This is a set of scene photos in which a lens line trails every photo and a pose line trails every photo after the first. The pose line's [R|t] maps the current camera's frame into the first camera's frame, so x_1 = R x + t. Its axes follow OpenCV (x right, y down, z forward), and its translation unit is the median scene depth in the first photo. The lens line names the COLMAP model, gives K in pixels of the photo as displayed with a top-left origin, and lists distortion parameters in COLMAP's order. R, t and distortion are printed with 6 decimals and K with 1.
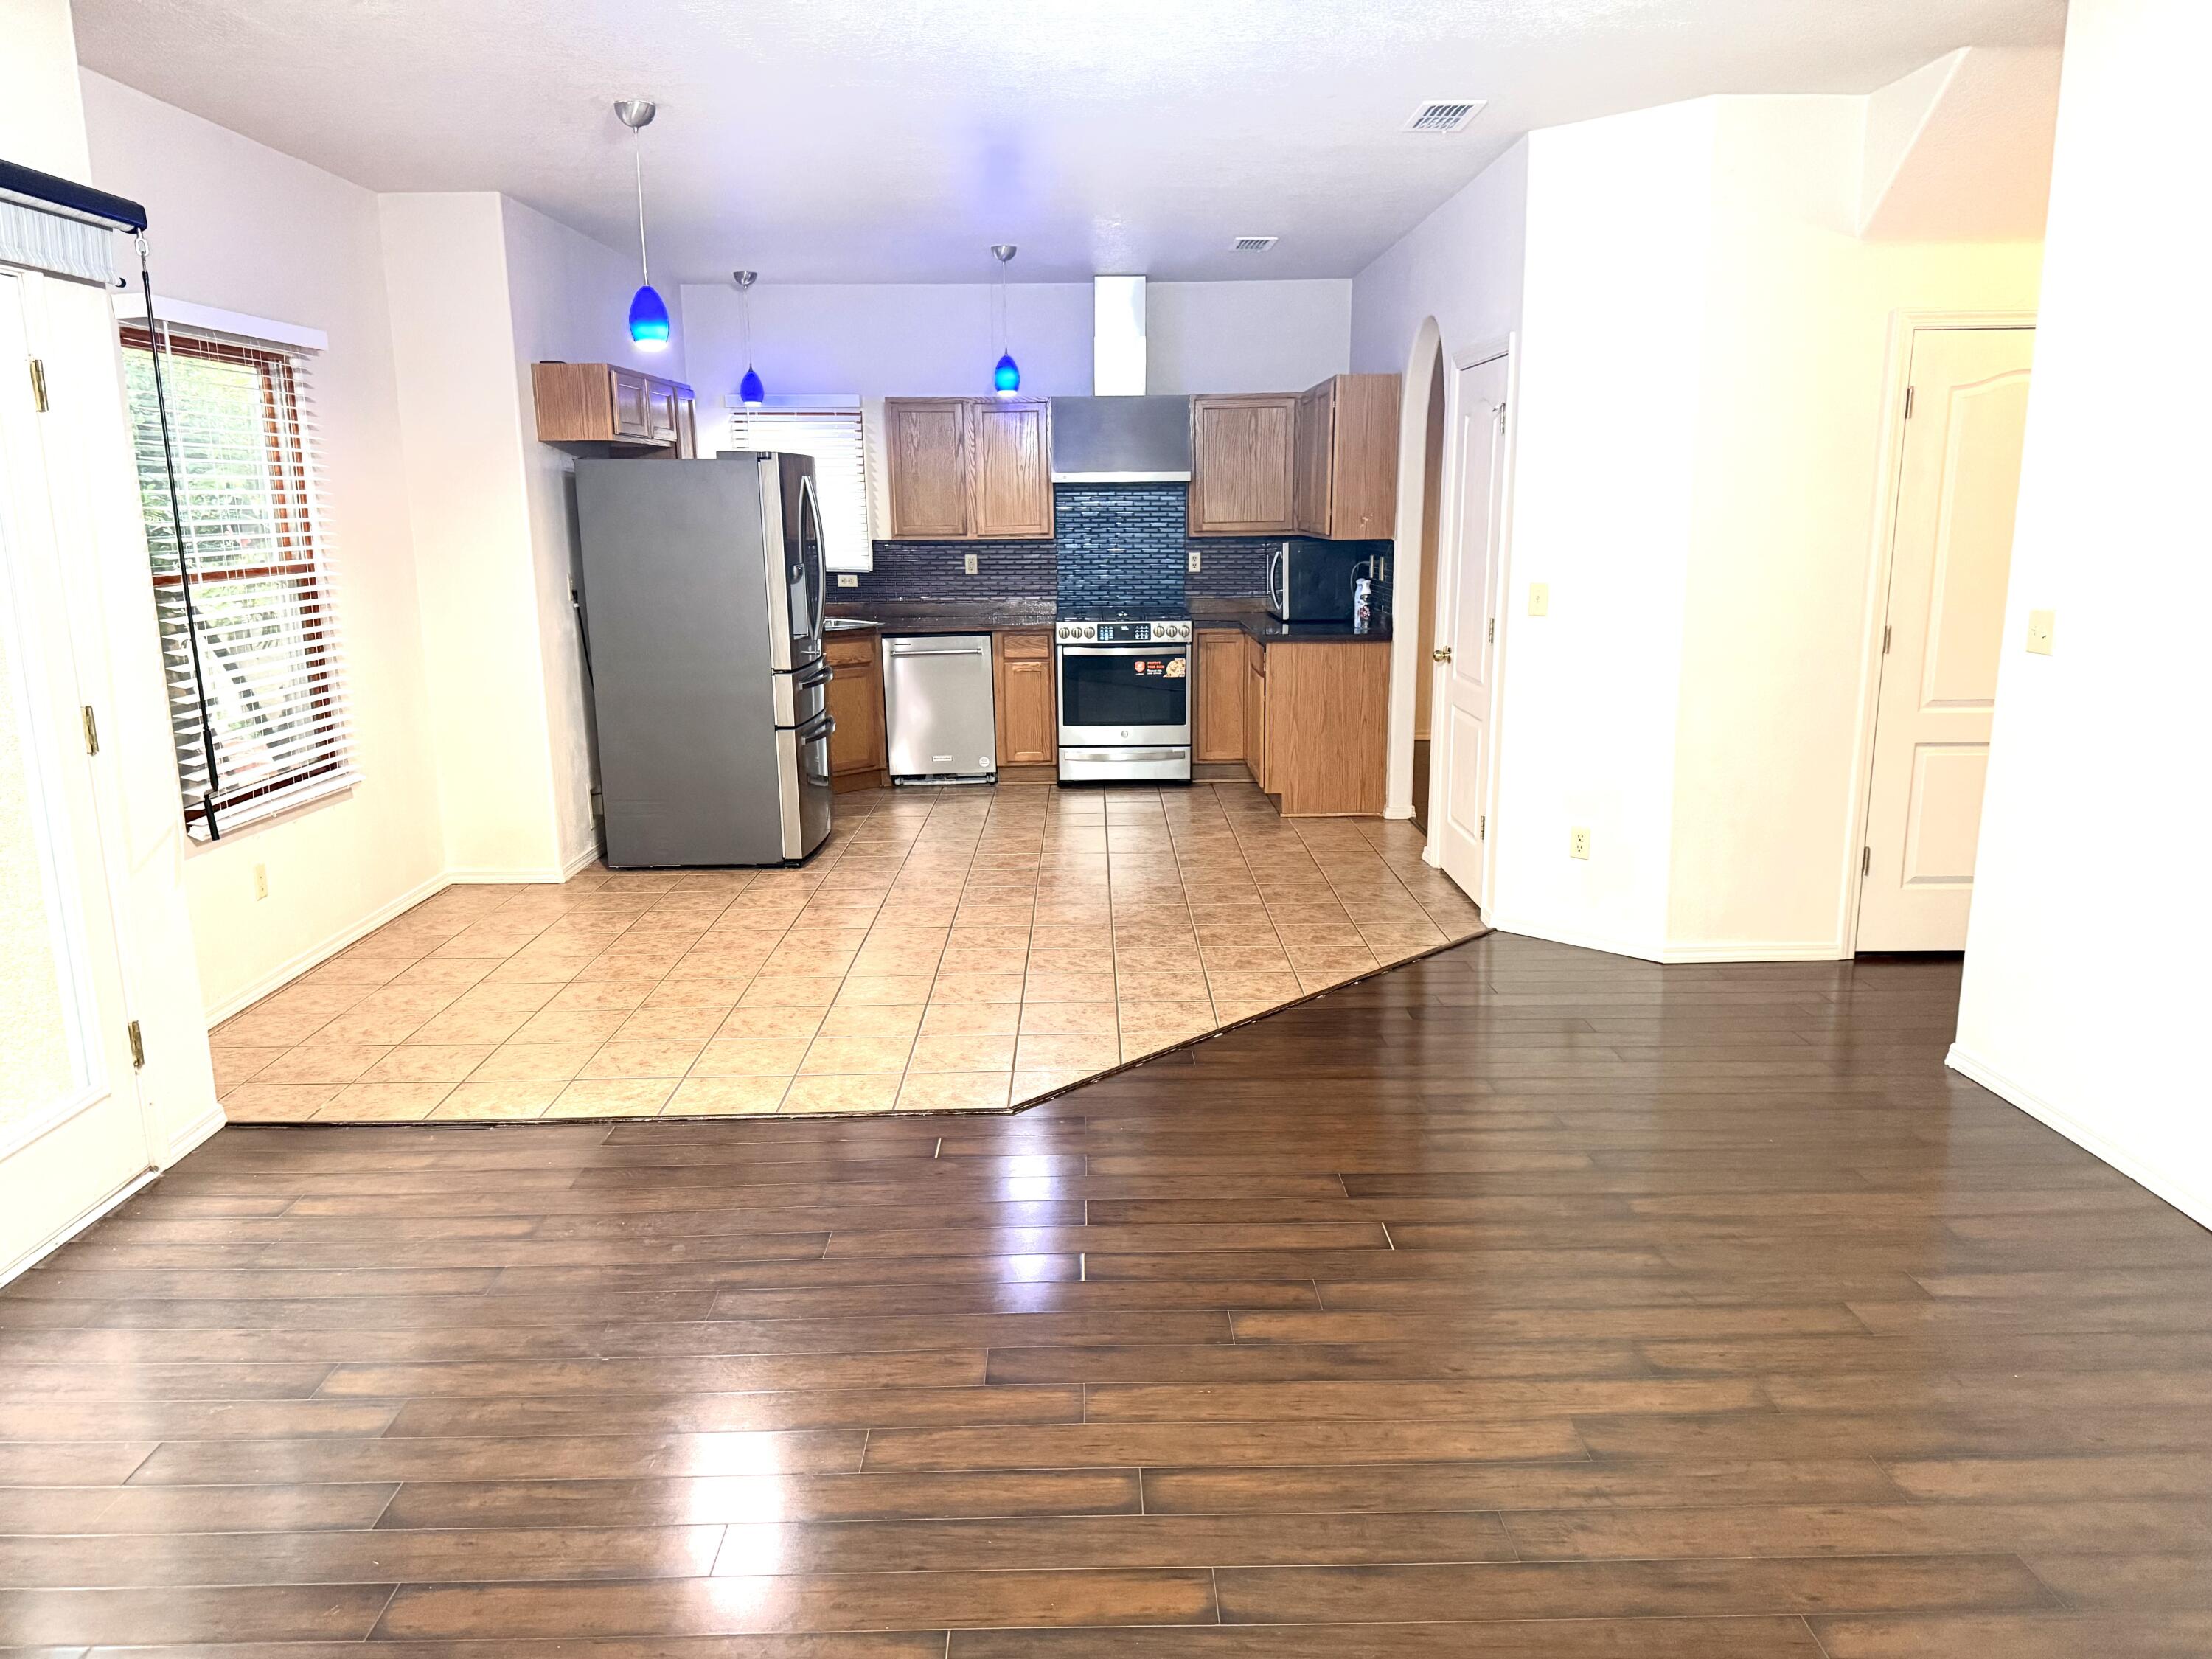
lens RADIAL K [[1564.2, 0, 1107.6], [0, 1564.2, 833.0], [0, 0, 1]] dist [0.103299, -0.122058]
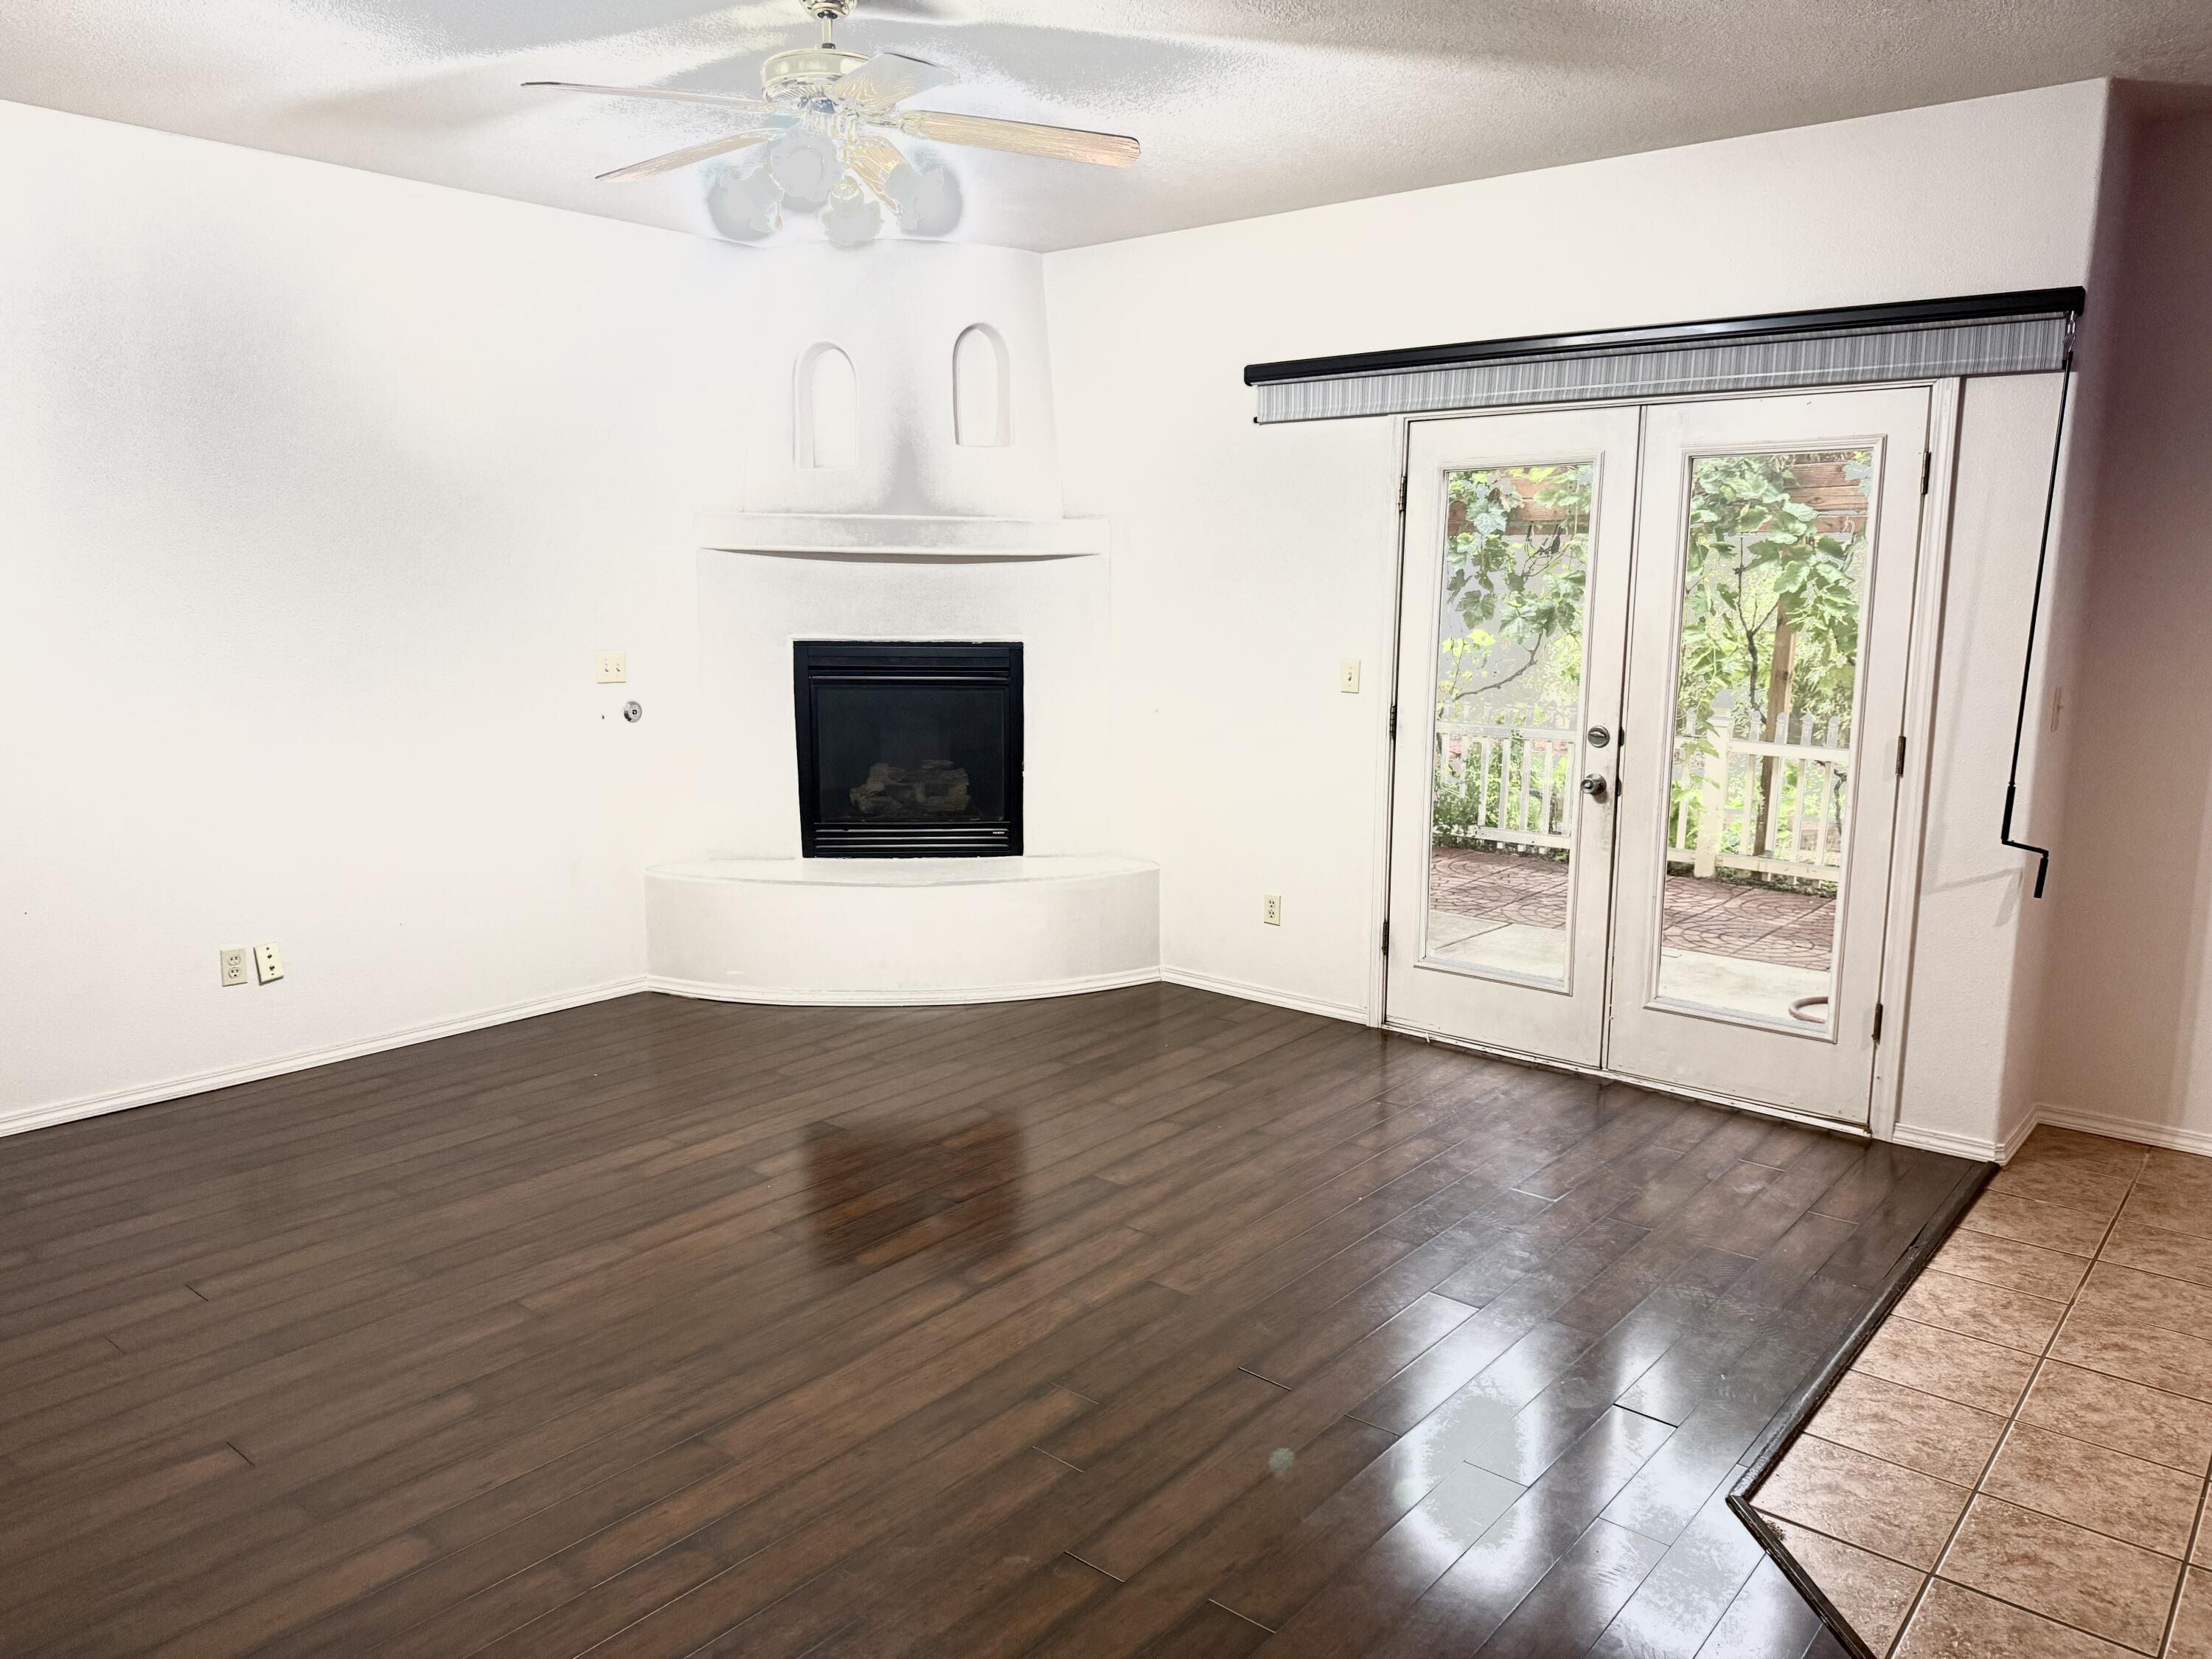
lens RADIAL K [[1573.3, 0, 1131.4], [0, 1573.3, 832.3], [0, 0, 1]] dist [0.058113, -0.081710]
pose [[-0.650937, 0.134237, -0.747169, 0.806630], [-0.155441, 0.939818, 0.304269, -0.353176], [0.743048, 0.314200, -0.590896, 1.608320]]
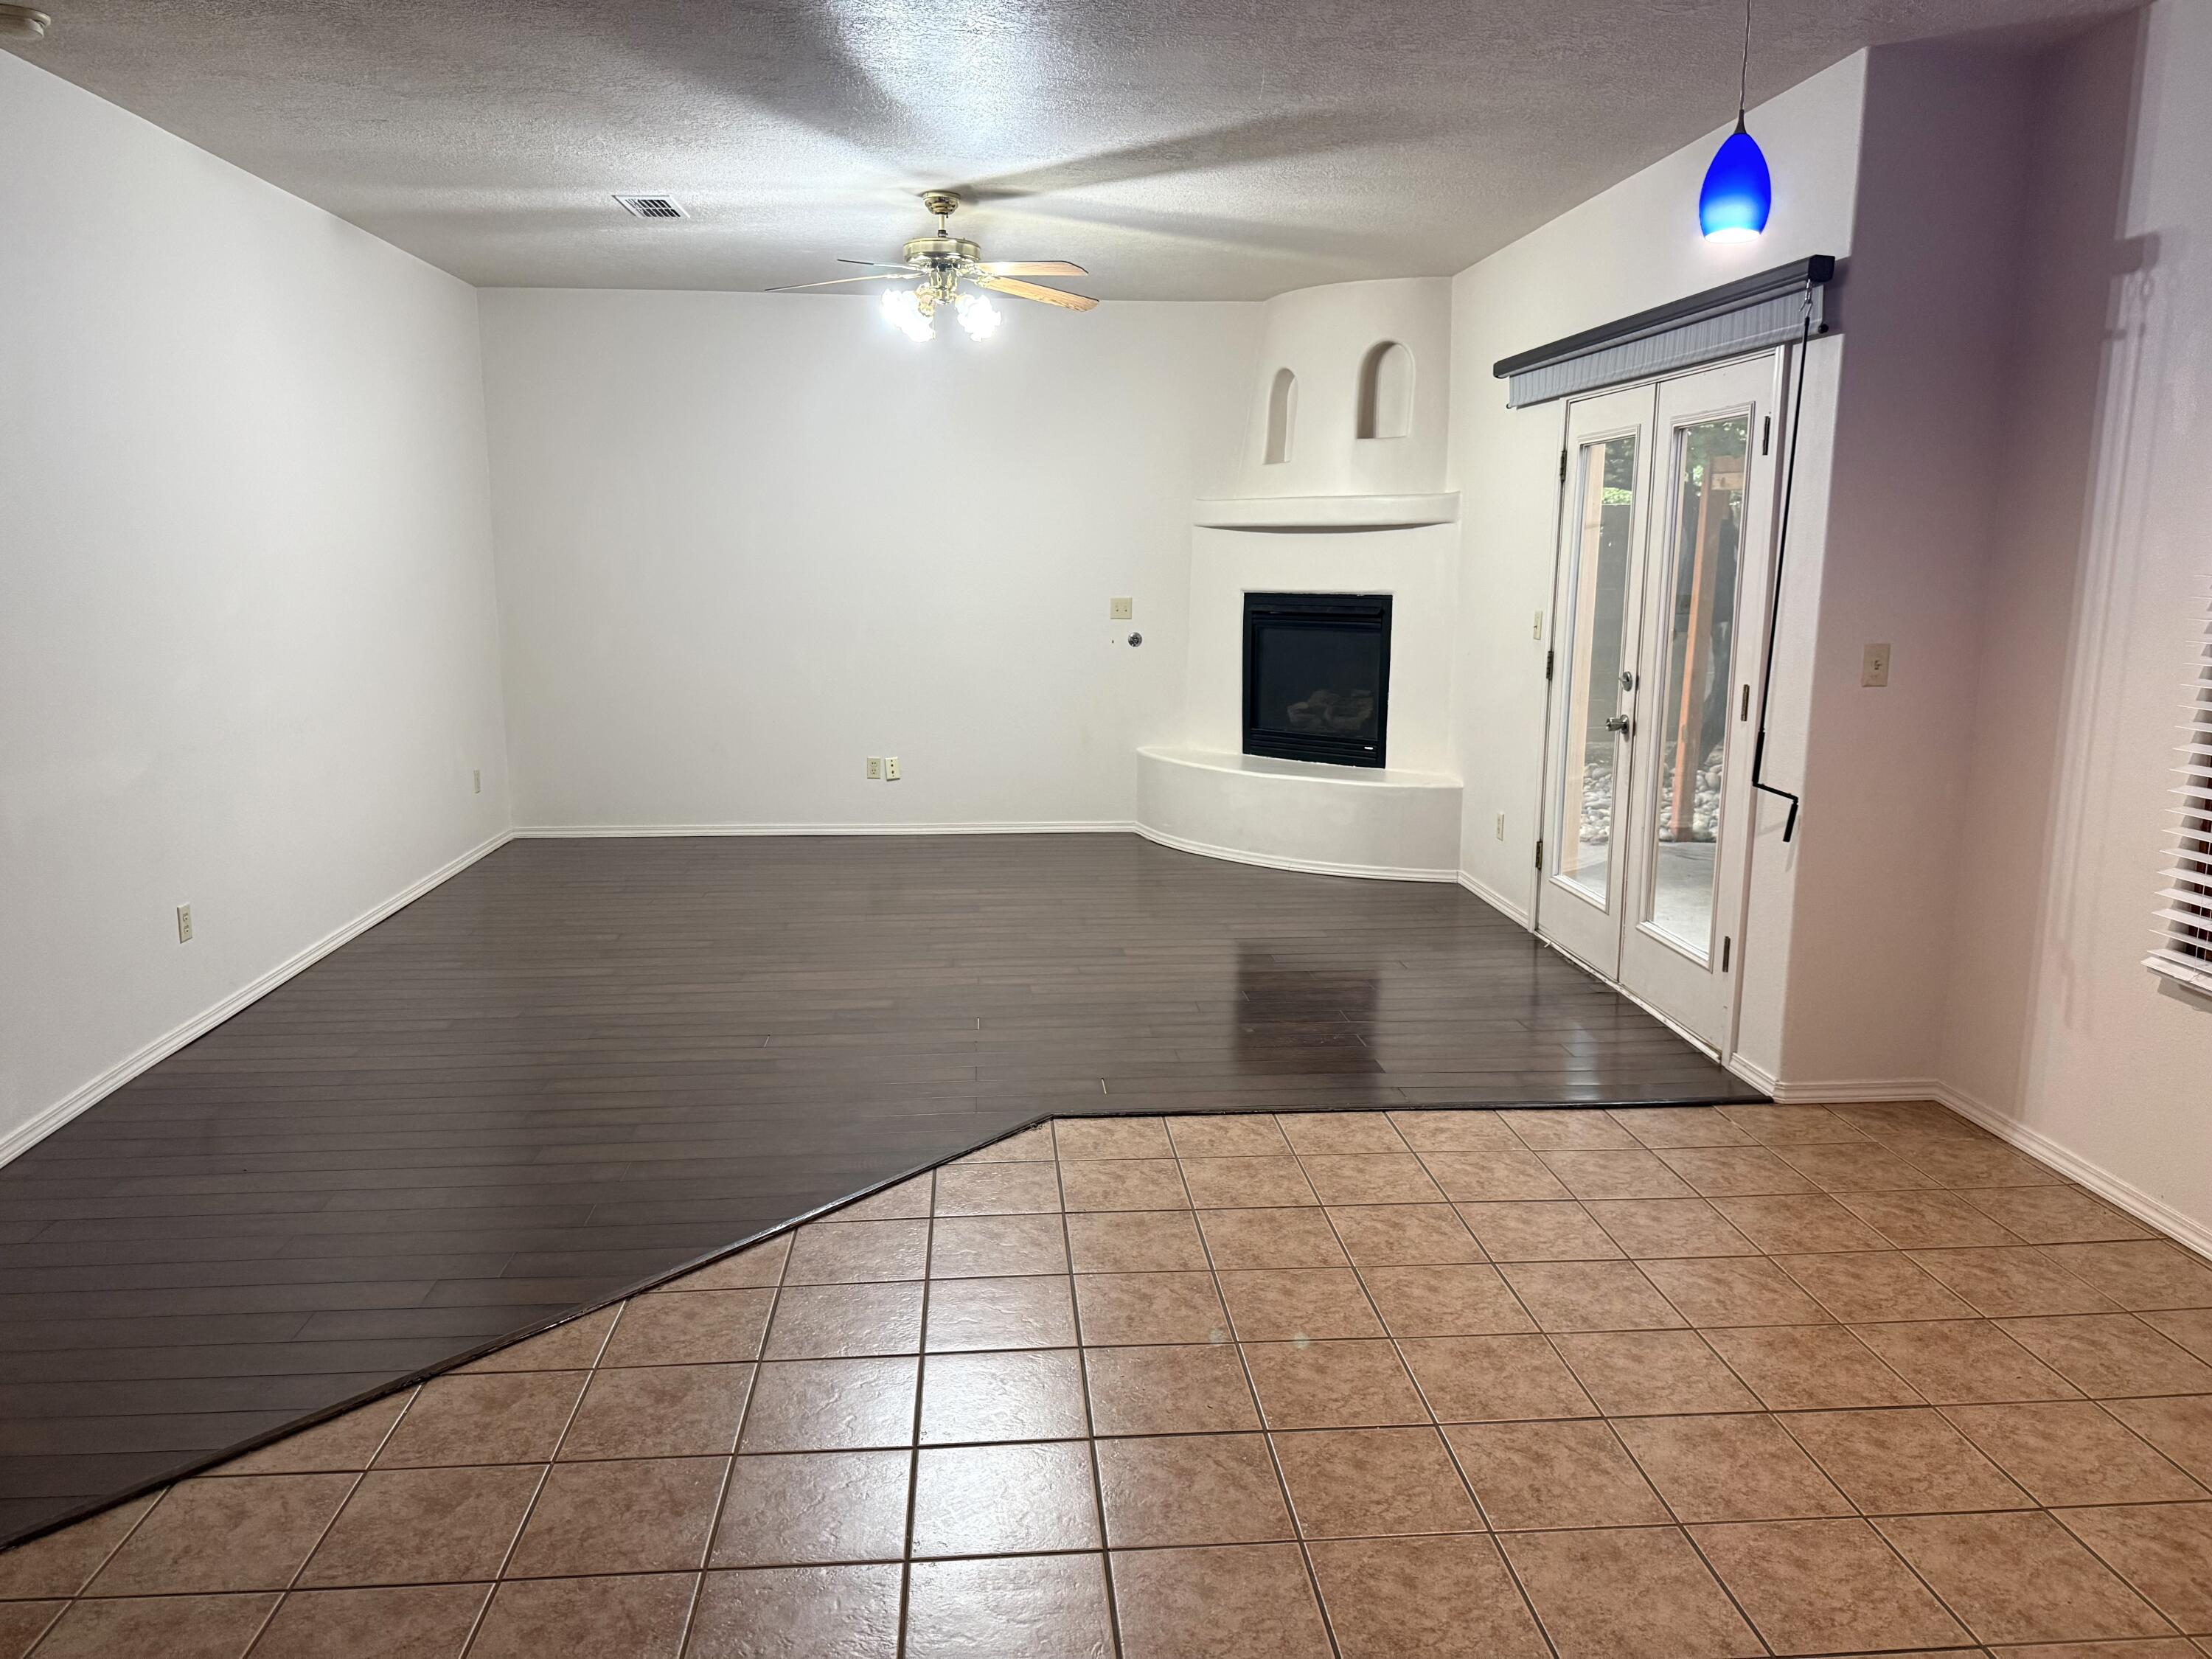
lens RADIAL K [[1564.2, 0, 1107.6], [0, 1564.2, 833.0], [0, 0, 1]] dist [0.103299, -0.122058]
pose [[-0.997659, 0.020992, -0.065087, -0.053479], [-0.005440, 0.924348, 0.381512, -0.564733], [0.068171, 0.380973, -0.922070, 2.724399]]
